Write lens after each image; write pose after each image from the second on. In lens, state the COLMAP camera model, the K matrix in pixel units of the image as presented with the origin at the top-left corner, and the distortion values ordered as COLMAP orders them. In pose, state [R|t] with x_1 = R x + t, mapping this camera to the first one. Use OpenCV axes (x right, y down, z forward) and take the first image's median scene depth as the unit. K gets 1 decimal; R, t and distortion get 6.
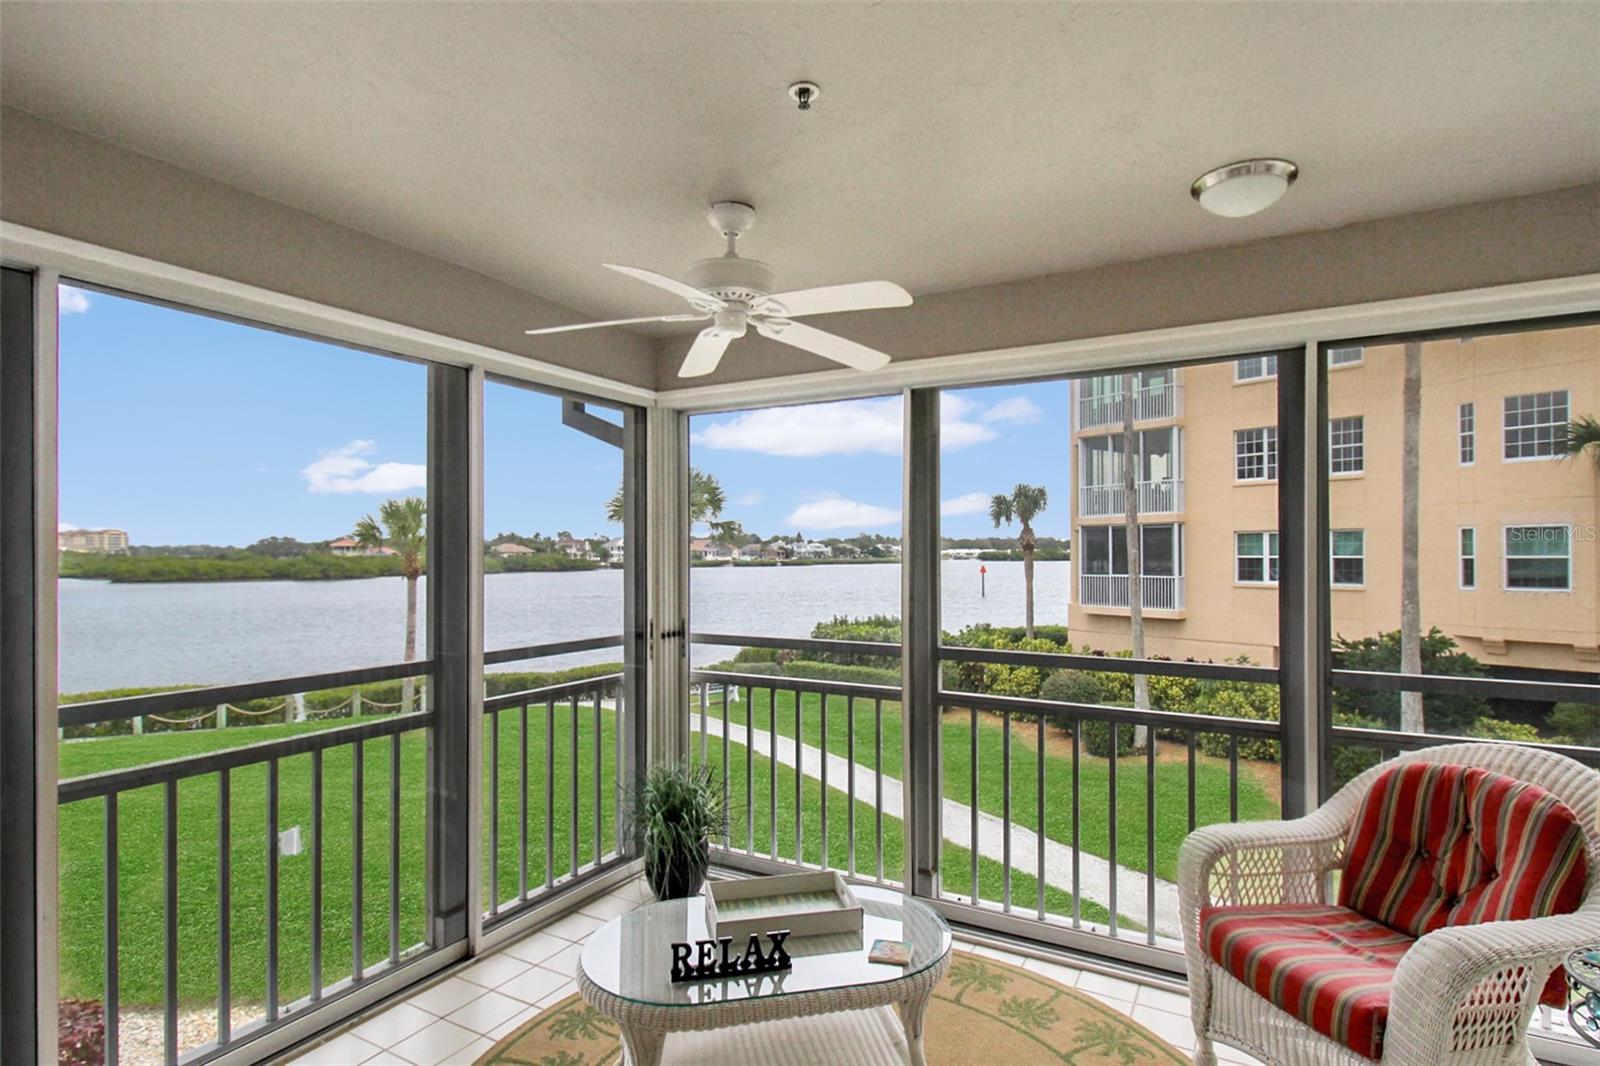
lens RADIAL K [[825.3, 0, 786.8], [0, 825.3, 522.2], [0, 0, 1]] dist [0.001438, -0.001099]
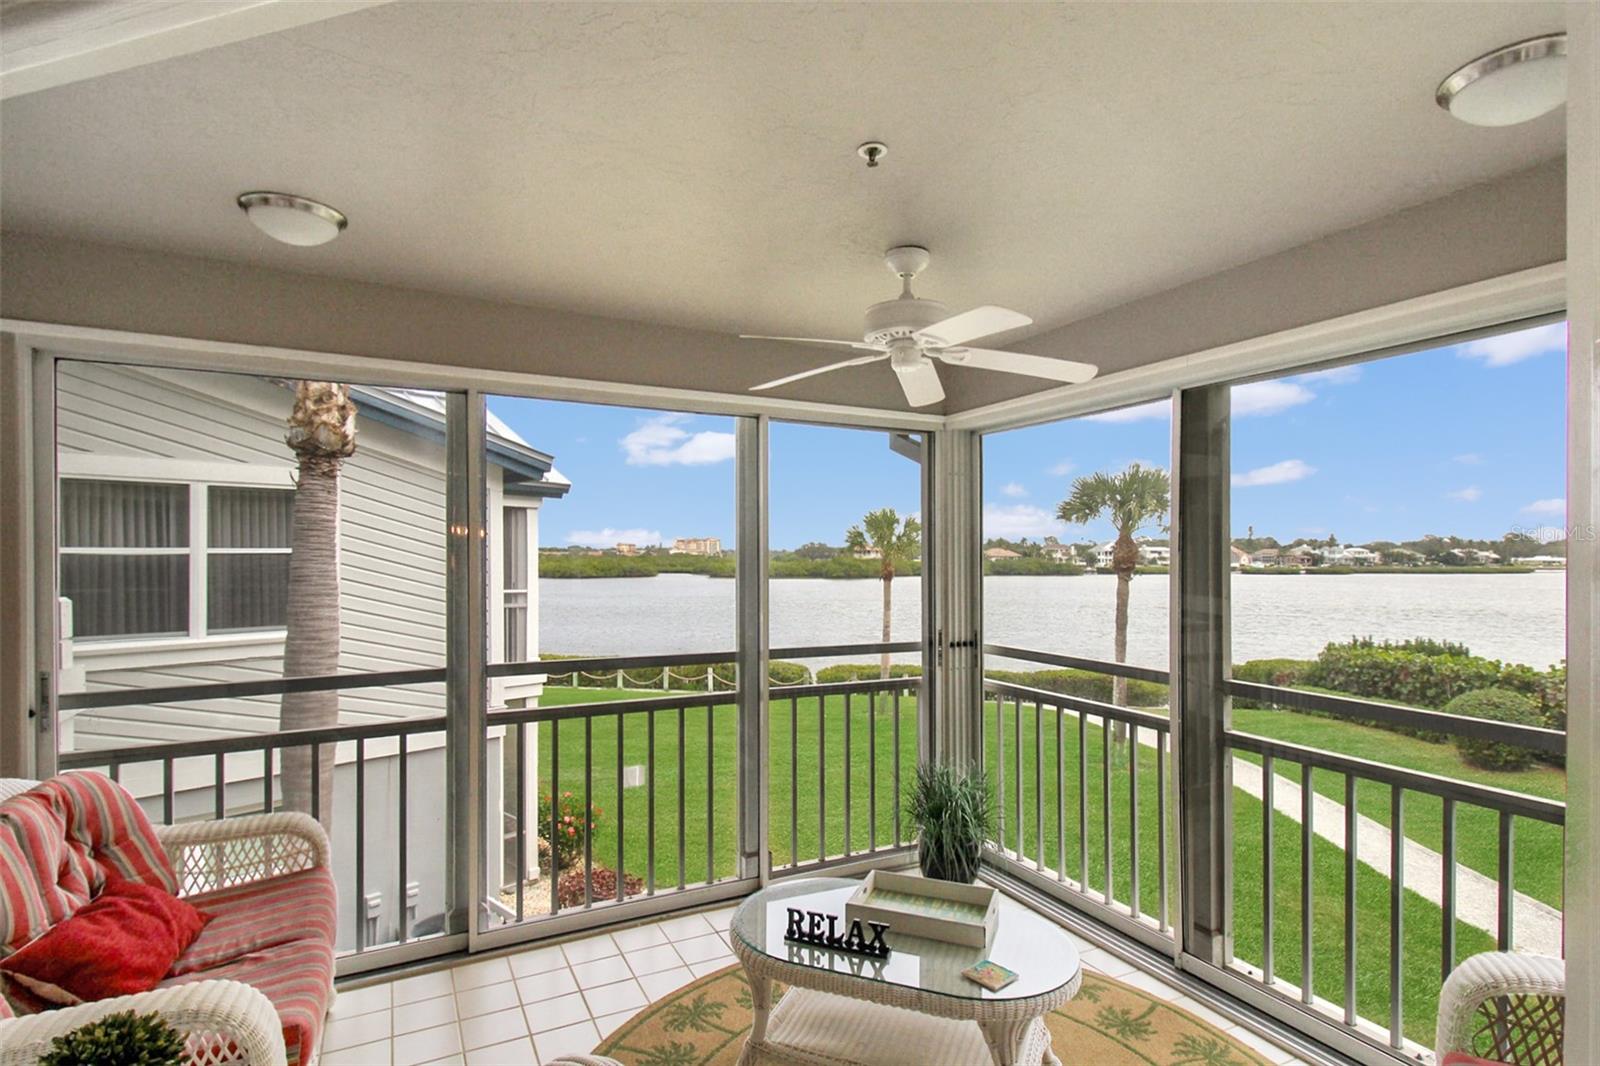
lens RADIAL K [[791.4, 0, 781.5], [0, 791.4, 535.5], [0, 0, 1]] dist [0.002054, 0.007514]
pose [[0.828589, -0.008715, -0.559790, 0.259990], [0.014295, 0.999882, 0.005593, -0.013342], [0.559675, -0.012636, 0.828616, 0.036032]]
